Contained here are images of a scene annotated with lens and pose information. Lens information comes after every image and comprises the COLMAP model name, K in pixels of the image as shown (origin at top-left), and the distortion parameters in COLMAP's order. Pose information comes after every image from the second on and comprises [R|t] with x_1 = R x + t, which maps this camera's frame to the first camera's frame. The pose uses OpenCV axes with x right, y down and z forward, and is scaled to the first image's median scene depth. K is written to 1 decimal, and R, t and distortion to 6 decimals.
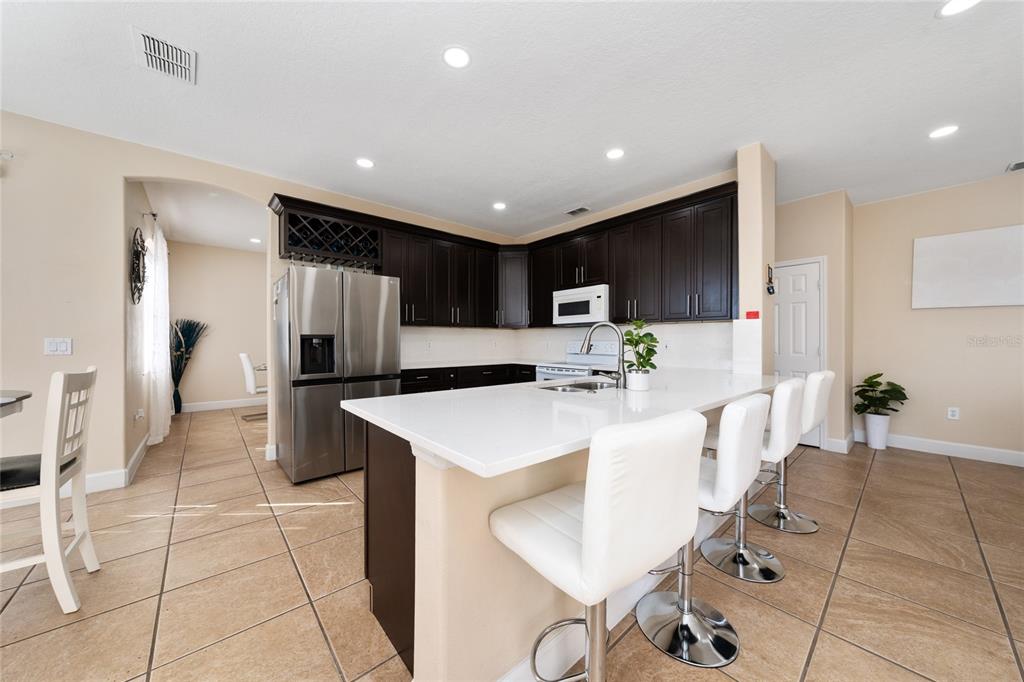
lens RADIAL K [[351.0, 0, 512.1], [0, 351.0, 340.8], [0, 0, 1]] dist [-0.004087, 0.000665]
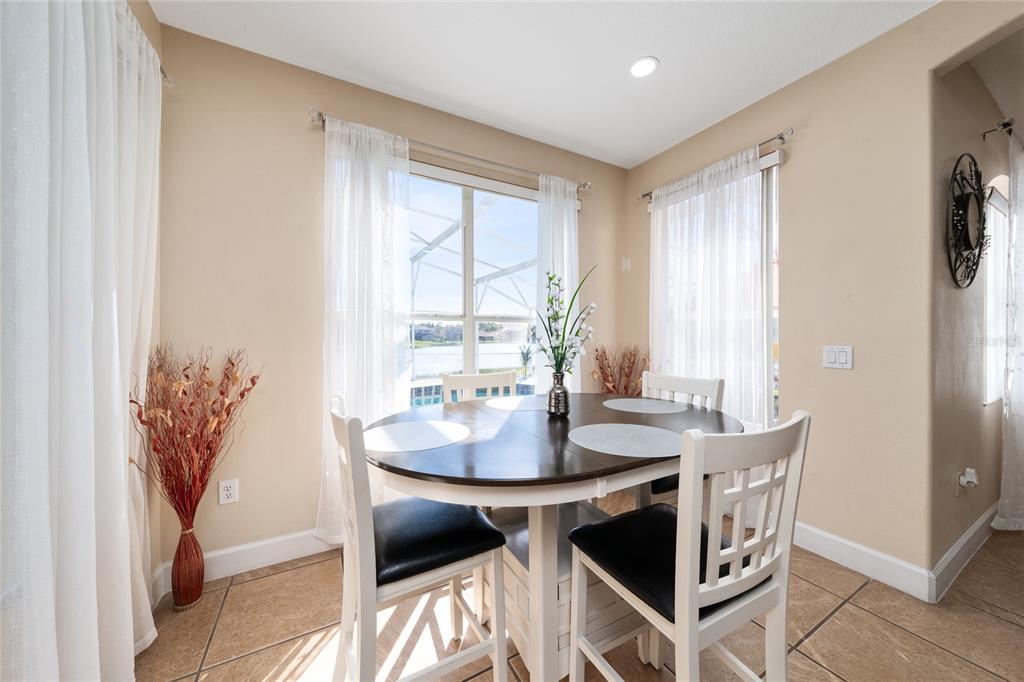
lens RADIAL K [[351.0, 0, 506.9], [0, 351.0, 339.8], [0, 0, 1]] dist [-0.004087, 0.000665]
pose [[-0.221472, 0.003875, -0.975159, -0.329156], [0.000603, 0.999992, 0.003837, -0.019104], [0.975167, 0.000262, -0.221472, 0.377479]]
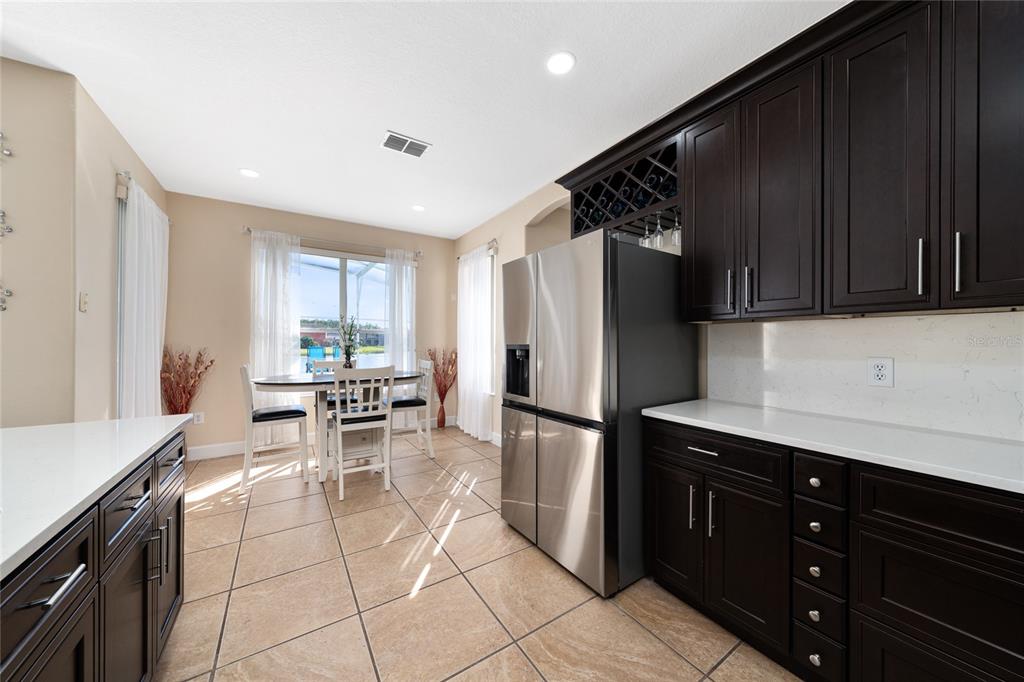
lens RADIAL K [[351.0, 0, 507.9], [0, 351.0, 342.6], [0, 0, 1]] dist [-0.004087, 0.000665]
pose [[-0.148824, -0.001269, -0.988863, 0.189537], [-0.001839, 0.999998, -0.001007, -0.018901], [0.988862, 0.001669, -0.148826, 0.970586]]
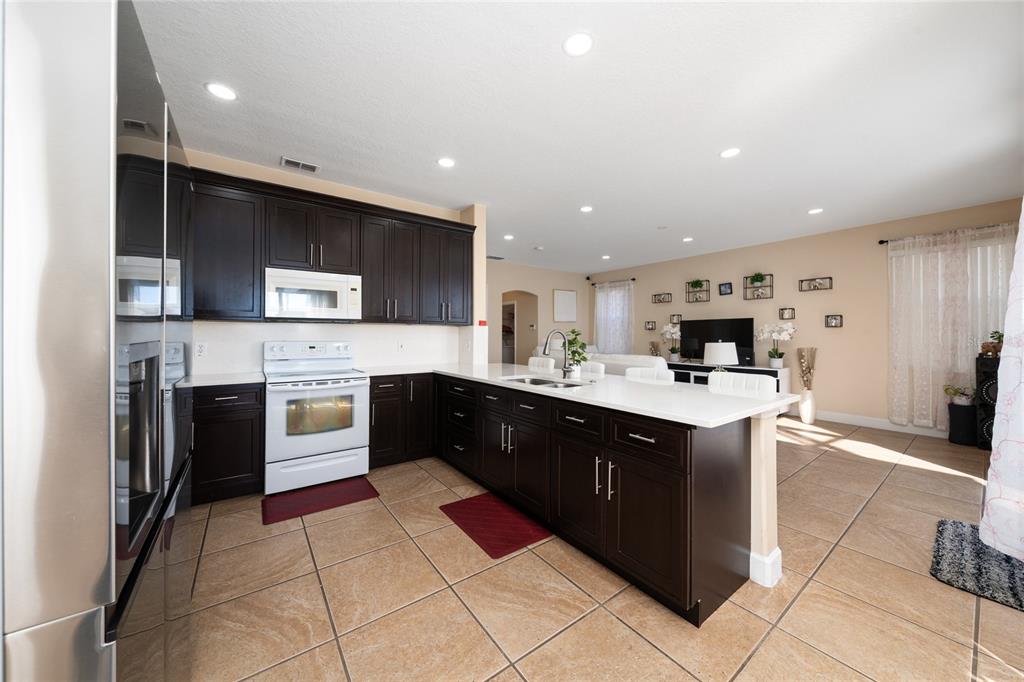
lens RADIAL K [[351.0, 0, 507.3], [0, 351.0, 333.3], [0, 0, 1]] dist [-0.004087, 0.000665]
pose [[0.099207, 0.008214, 0.995033, -0.660122], [-0.002206, 0.999965, -0.008035, -0.017474], [-0.995064, -0.001398, 0.099222, 0.661320]]
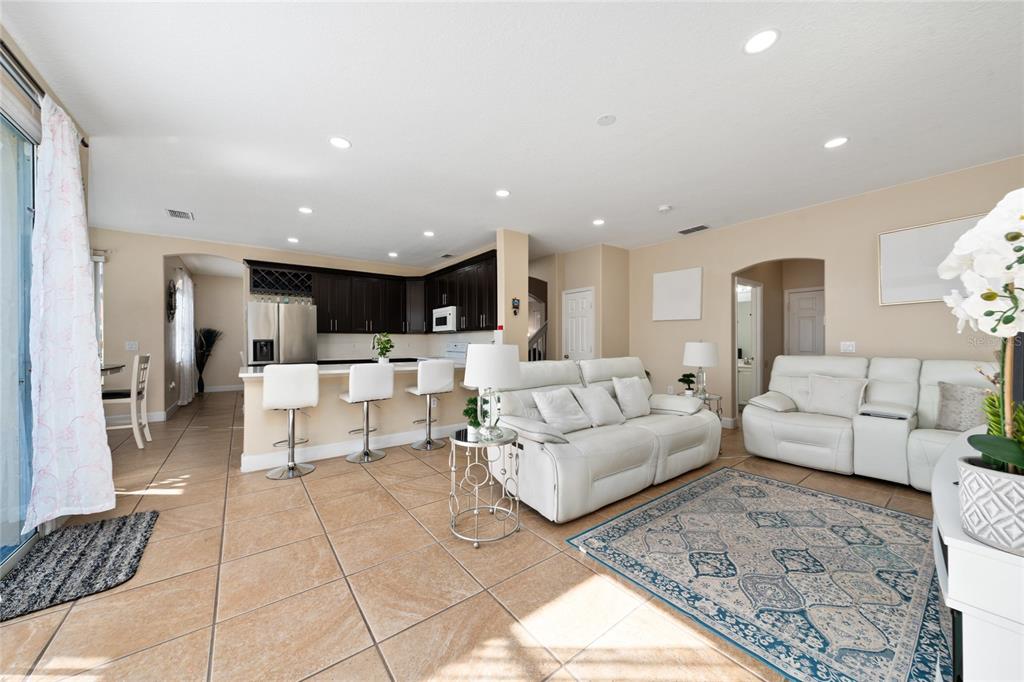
lens RADIAL K [[351.0, 0, 509.6], [0, 351.0, 343.5], [0, 0, 1]] dist [-0.004087, 0.000665]
pose [[0.997450, -0.001104, -0.071366, 0.747617], [0.001290, 0.999996, 0.002558, 0.000022], [0.071363, -0.002644, 0.997447, -0.631990]]
